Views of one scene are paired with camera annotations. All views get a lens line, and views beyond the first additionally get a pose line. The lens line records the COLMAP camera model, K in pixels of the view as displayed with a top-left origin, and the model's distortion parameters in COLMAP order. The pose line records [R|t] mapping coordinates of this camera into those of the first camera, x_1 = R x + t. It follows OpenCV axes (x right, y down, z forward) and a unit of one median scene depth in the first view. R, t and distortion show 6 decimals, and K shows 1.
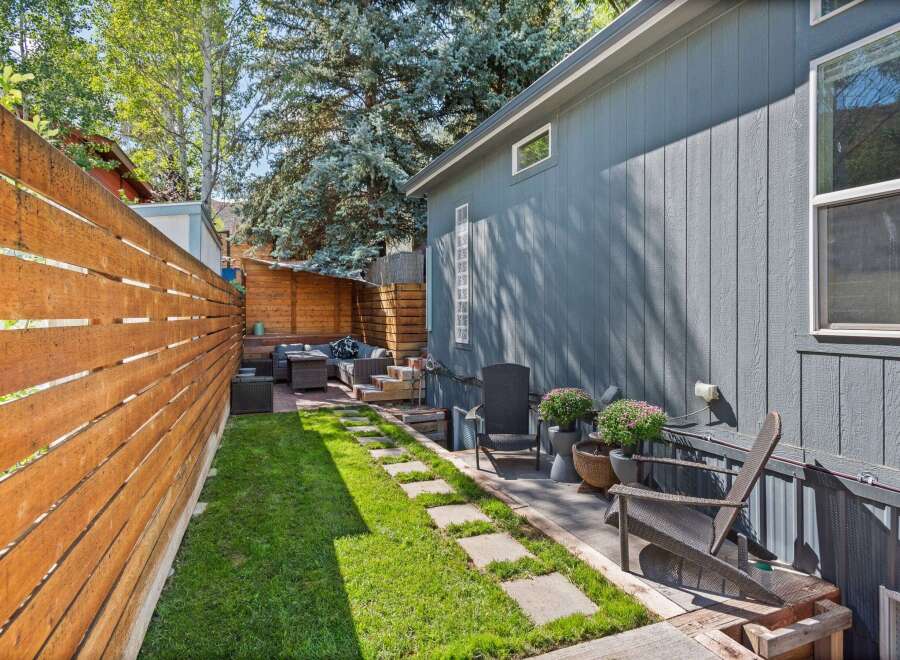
lens RADIAL K [[523.7, 0, 450.6], [0, 523.7, 311.3], [0, 0, 1]] dist [0.005159, 0.000676]
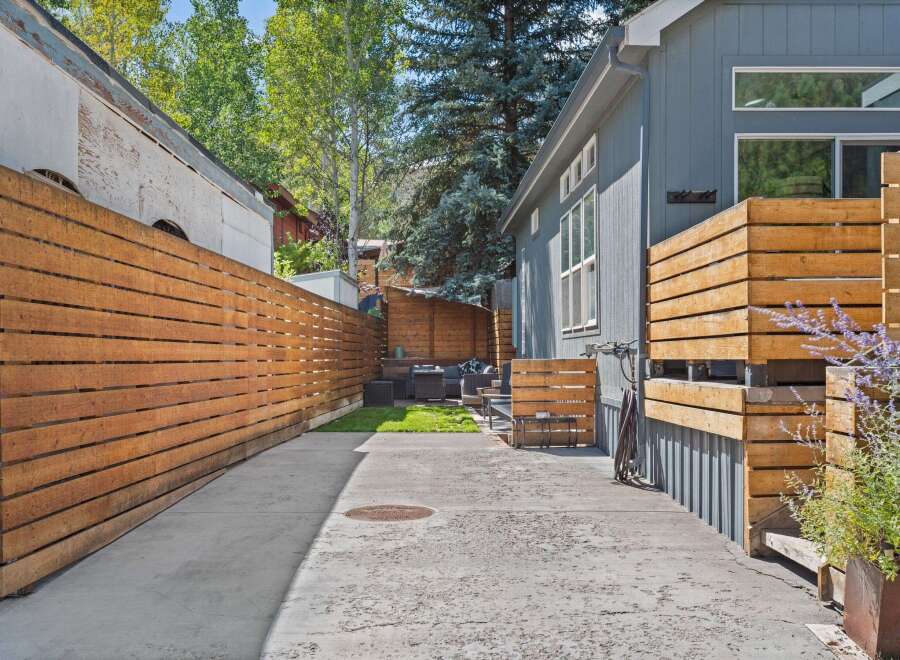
lens RADIAL K [[1314.9, 0, 450.0], [0, 1314.9, 330.0], [0, 0, 1]] dist [-0.010130, -0.008753]
pose [[0.922695, -0.012092, -0.385340, 0.795972], [0.002310, 0.999663, -0.025838, 0.060281], [0.385523, 0.022951, 0.922413, -1.490727]]
